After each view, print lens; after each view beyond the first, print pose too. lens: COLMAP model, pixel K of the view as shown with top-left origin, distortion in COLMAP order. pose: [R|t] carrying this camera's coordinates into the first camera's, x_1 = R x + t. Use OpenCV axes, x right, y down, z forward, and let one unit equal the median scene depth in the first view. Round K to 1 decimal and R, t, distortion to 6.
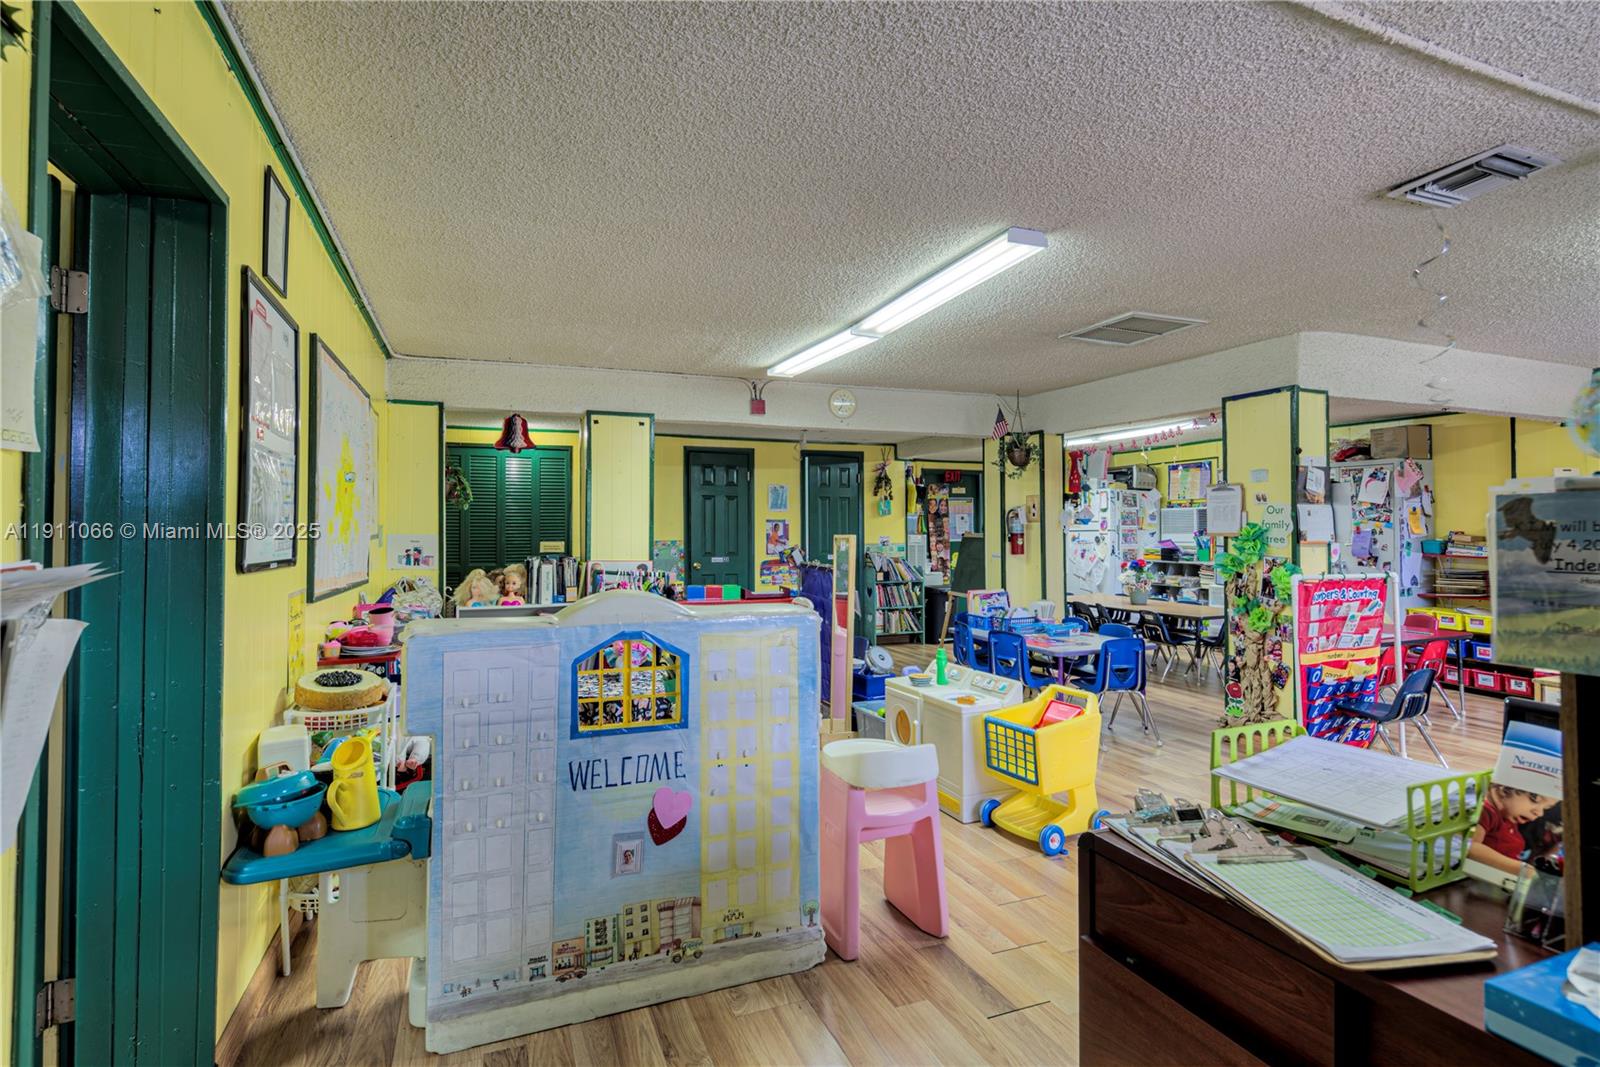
lens RADIAL K [[765.1, 0, 796.0], [0, 765.1, 521.3], [0, 0, 1]] dist [0.005701, -0.004941]
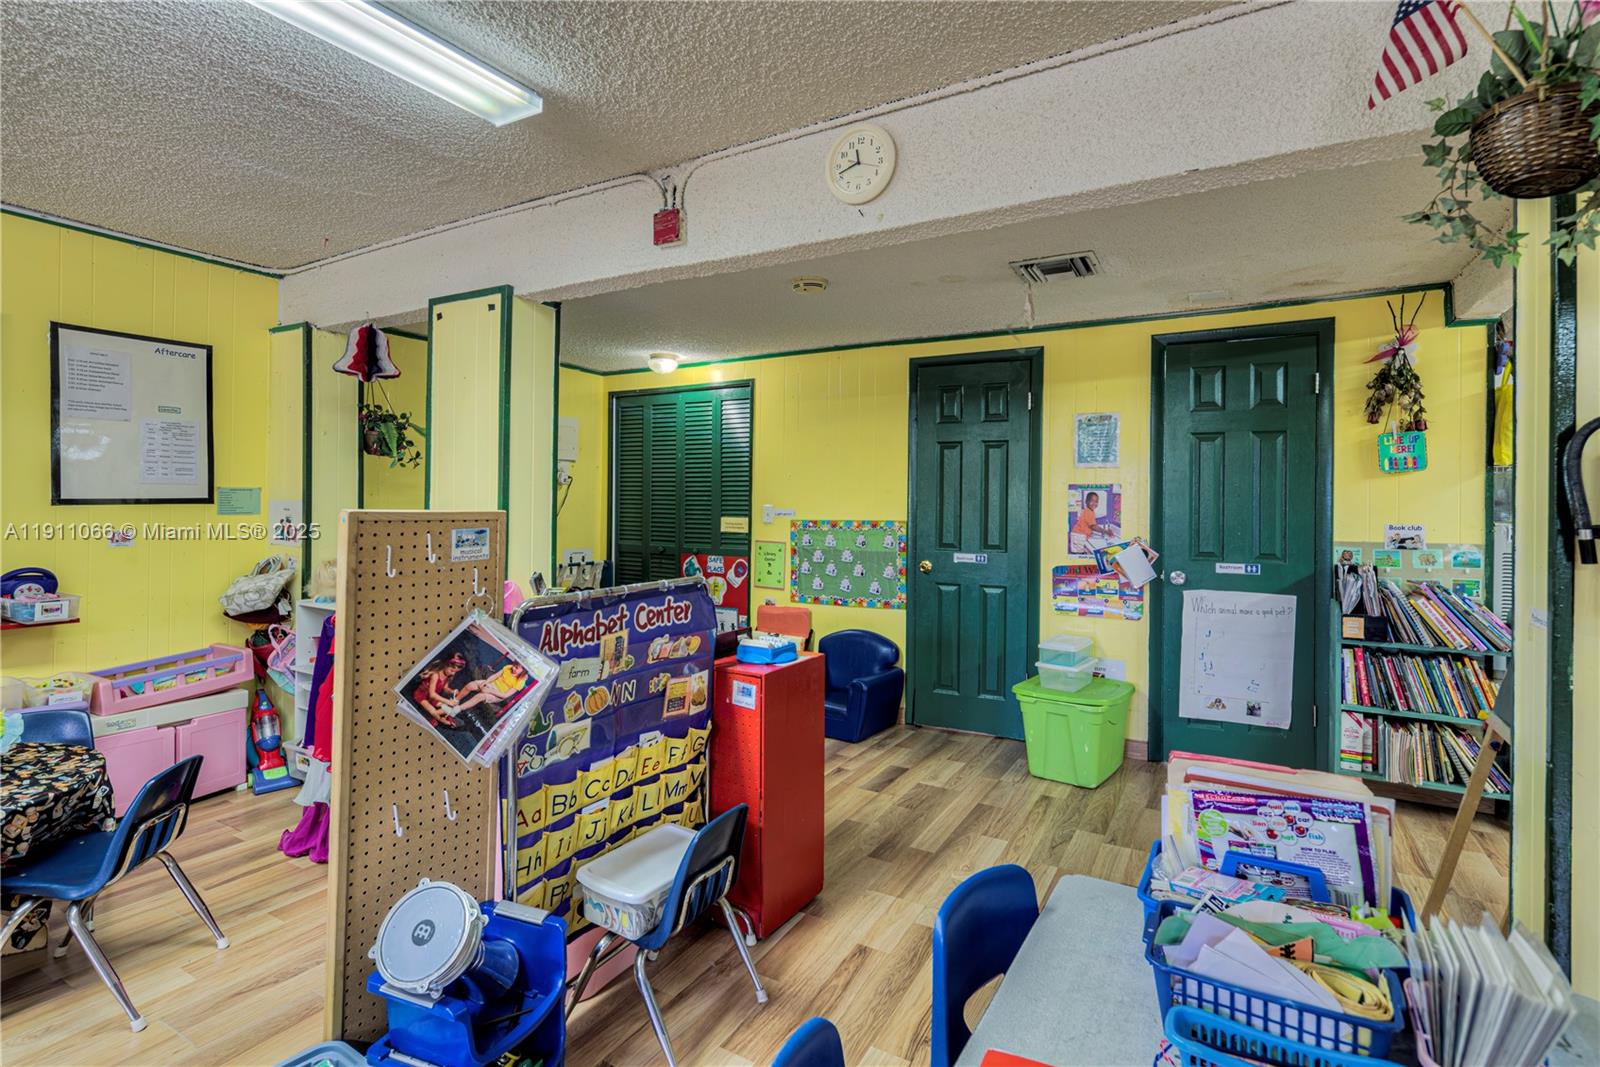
lens RADIAL K [[765.1, 0, 782.5], [0, 765.1, 503.4], [0, 0, 1]] dist [0.005701, -0.004941]
pose [[0.614854, 0.008591, -0.788594, 0.241499], [-0.004351, 0.999962, 0.007501, 0.007146], [0.788629, -0.001181, 0.614868, 0.537130]]
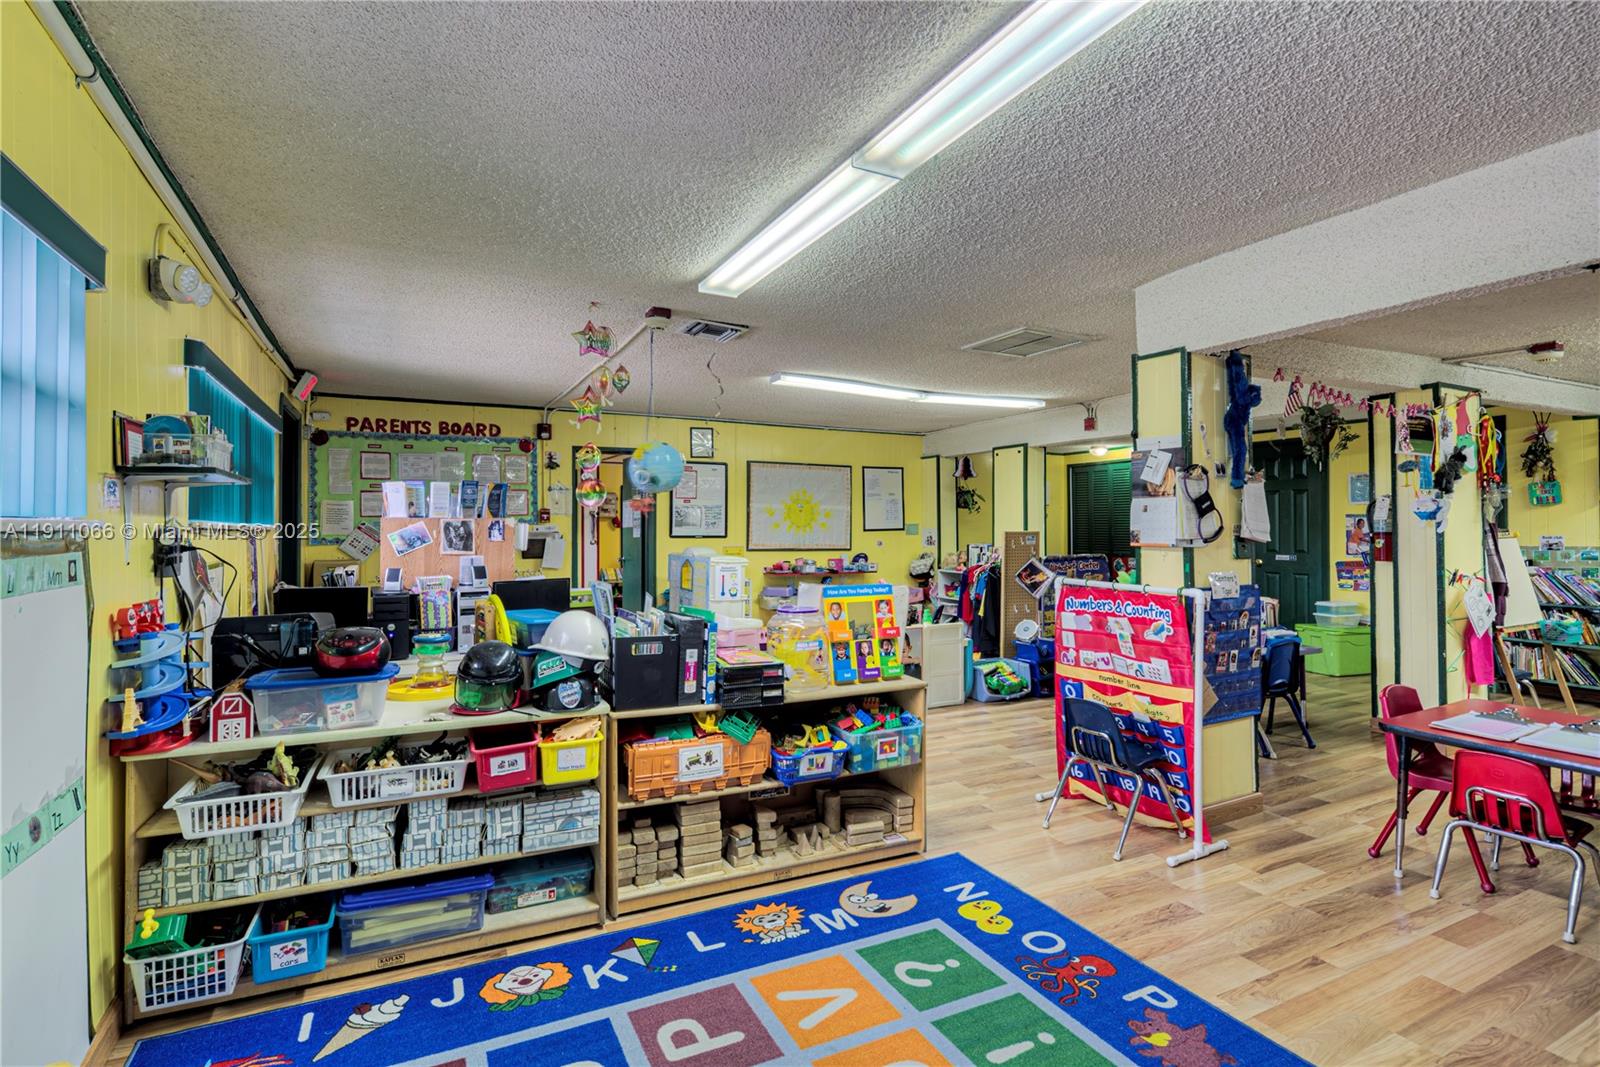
lens RADIAL K [[765.1, 0, 793.2], [0, 765.1, 521.8], [0, 0, 1]] dist [0.005701, -0.004941]
pose [[0.096285, -0.003048, -0.995349, 0.758555], [0.012567, 0.999919, -0.001847, -0.000040], [0.995274, -0.012331, 0.096315, 0.291650]]
